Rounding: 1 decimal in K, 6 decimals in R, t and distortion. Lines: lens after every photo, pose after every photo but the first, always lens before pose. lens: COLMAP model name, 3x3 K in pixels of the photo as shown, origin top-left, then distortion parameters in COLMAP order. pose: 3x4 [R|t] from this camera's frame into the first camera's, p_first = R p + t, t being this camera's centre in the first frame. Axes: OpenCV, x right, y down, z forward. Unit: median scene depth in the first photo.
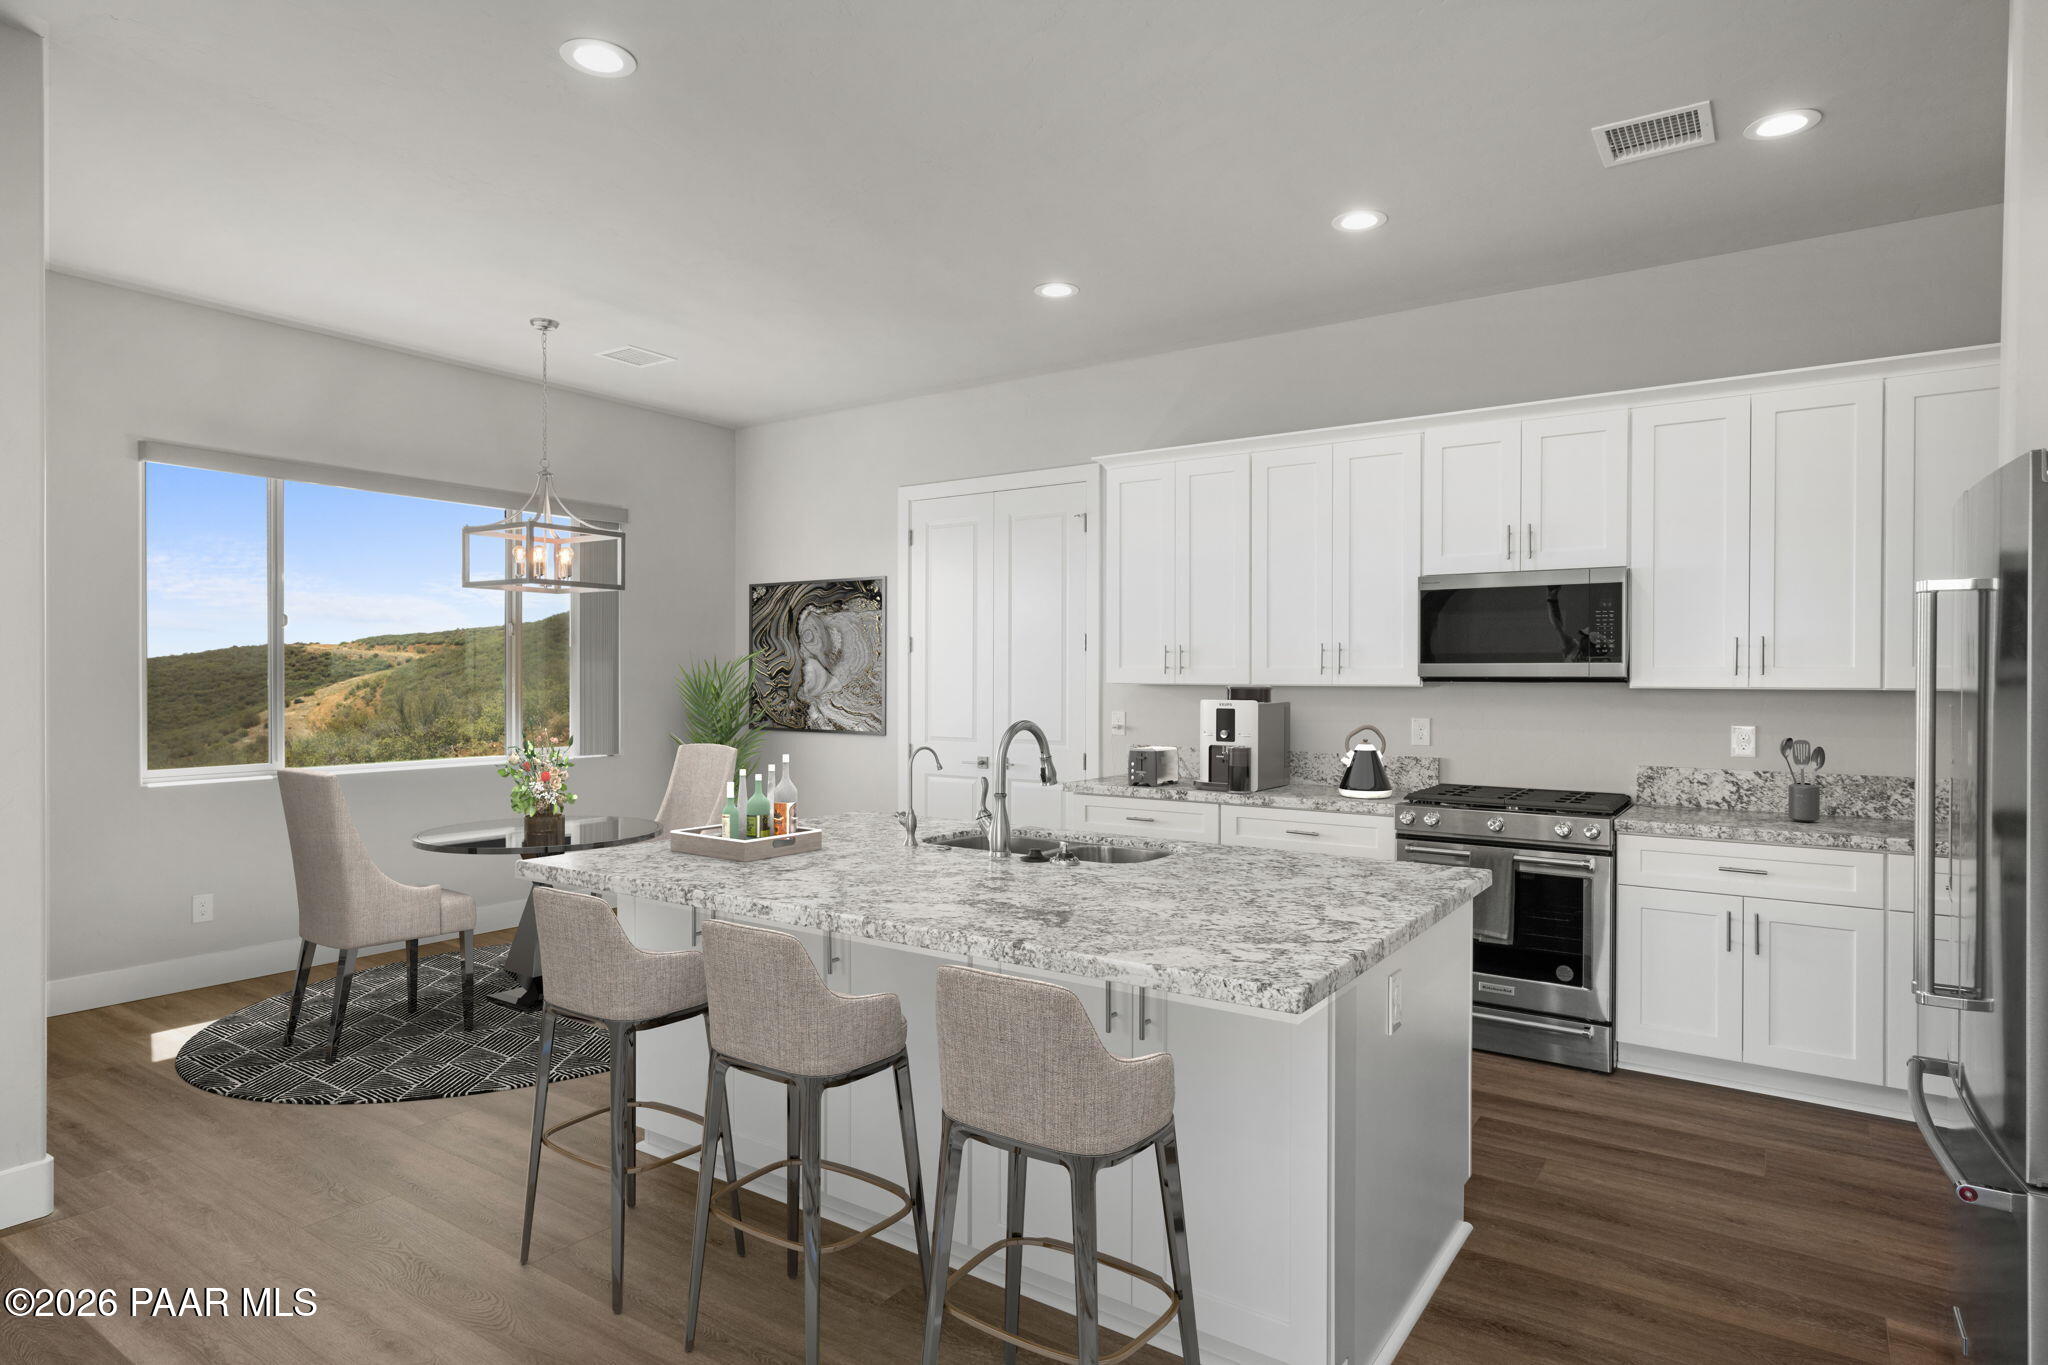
lens RADIAL K [[964.1, 0, 1024.0], [0, 964.1, 682.5], [0, 0, 1]] dist [0.002422, 0.000570]
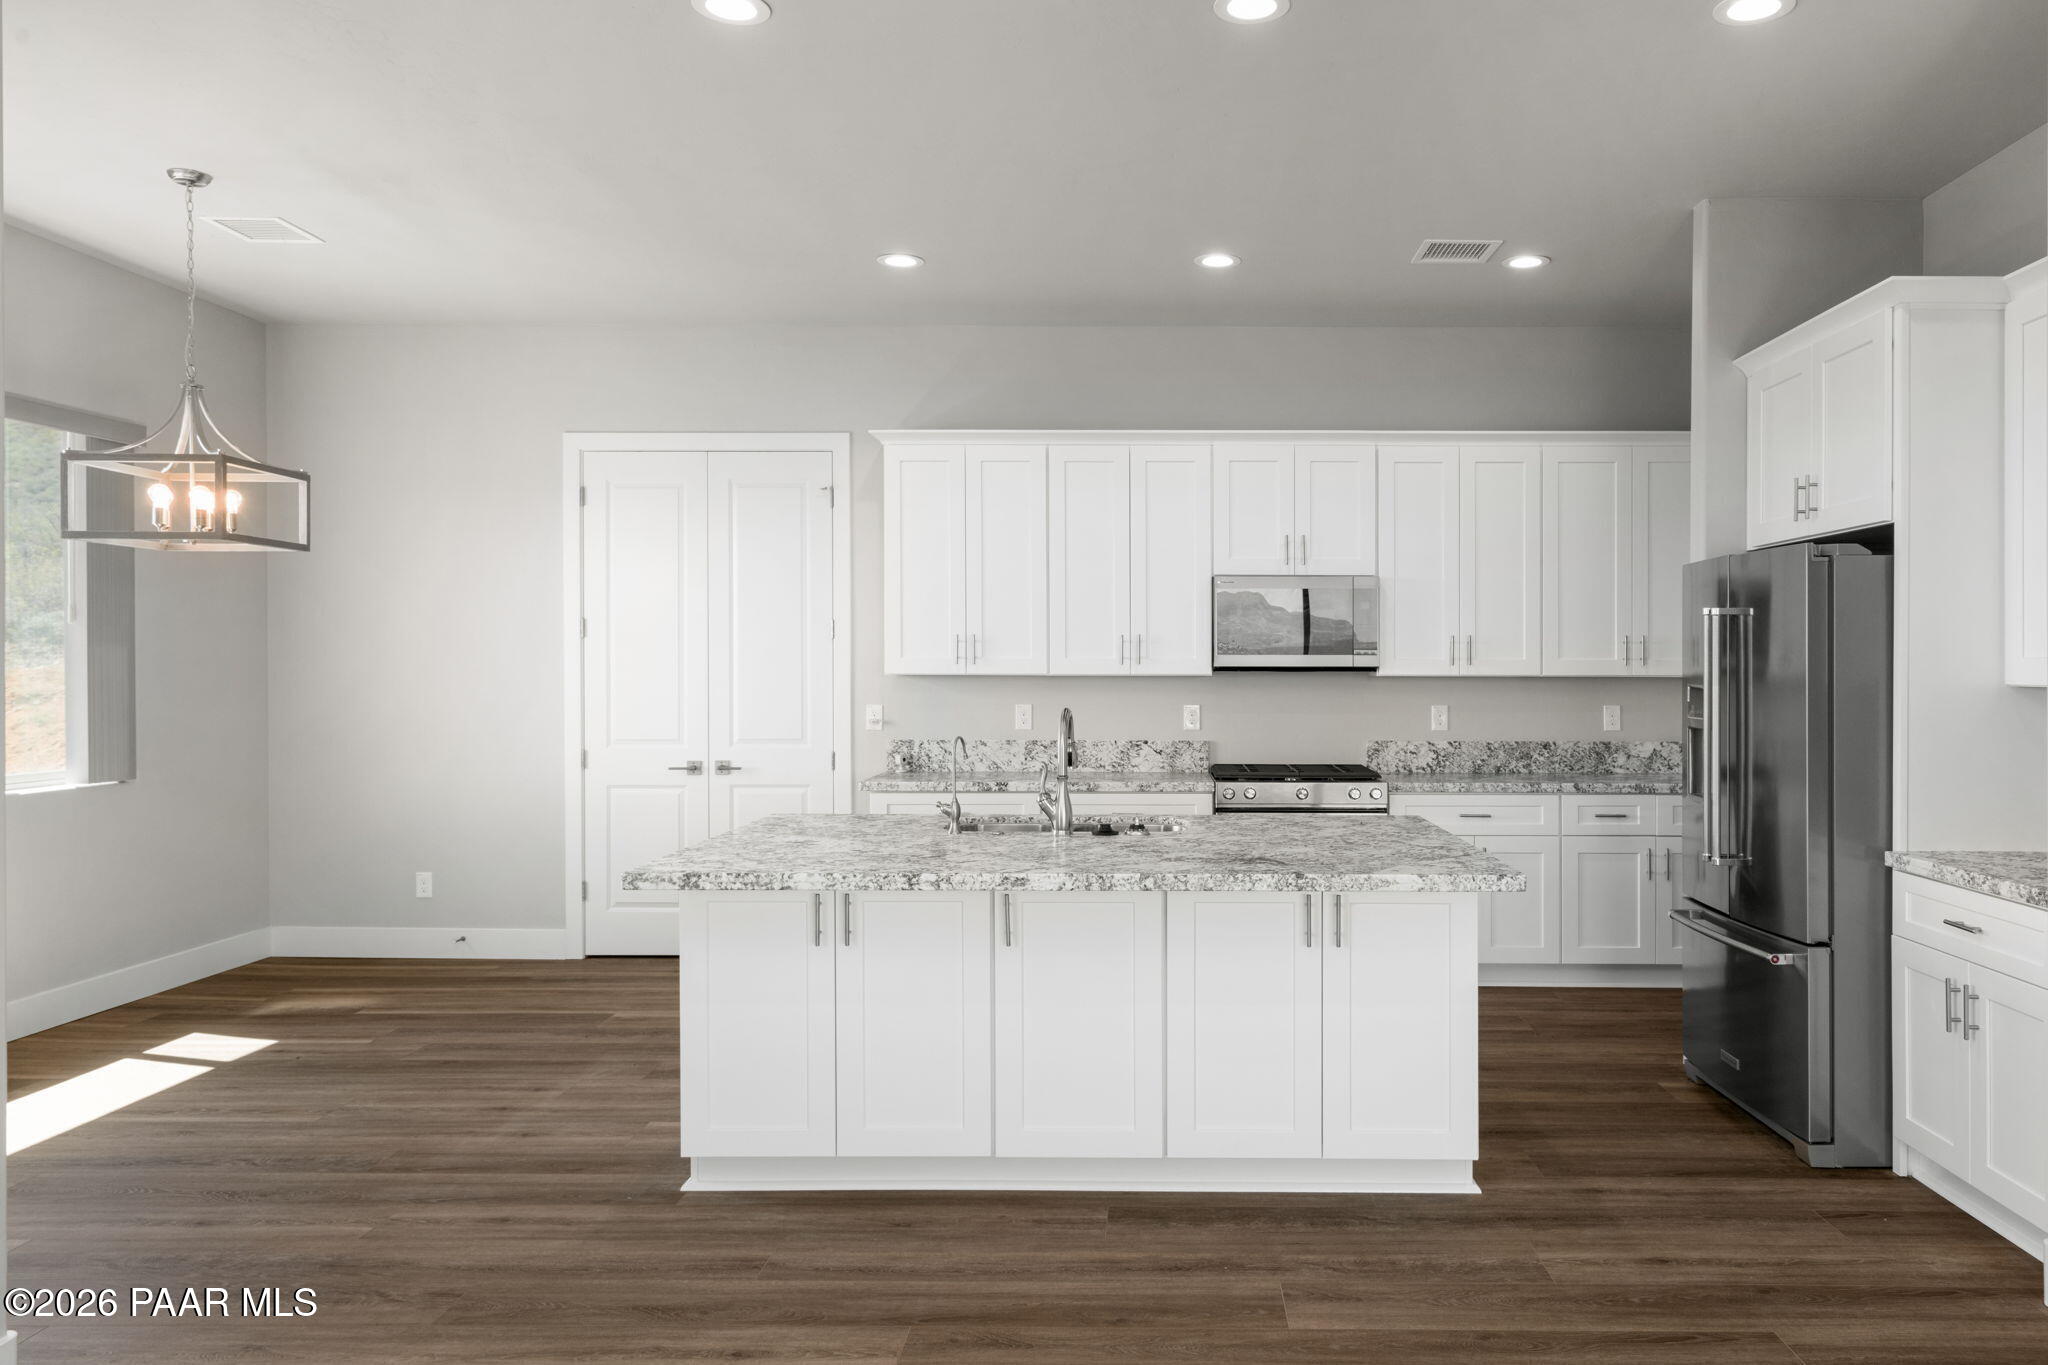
lens RADIAL K [[1204.1, 0, 996.1], [0, 1204.1, 670.0], [0, 0, 1]] dist [0.003627, 0.003745]
pose [[0.876449, -0.002044, 0.481490, -0.527451], [0.003560, 0.999991, -0.002236, -0.000102], [-0.481481, 0.003674, 0.876449, -0.099102]]
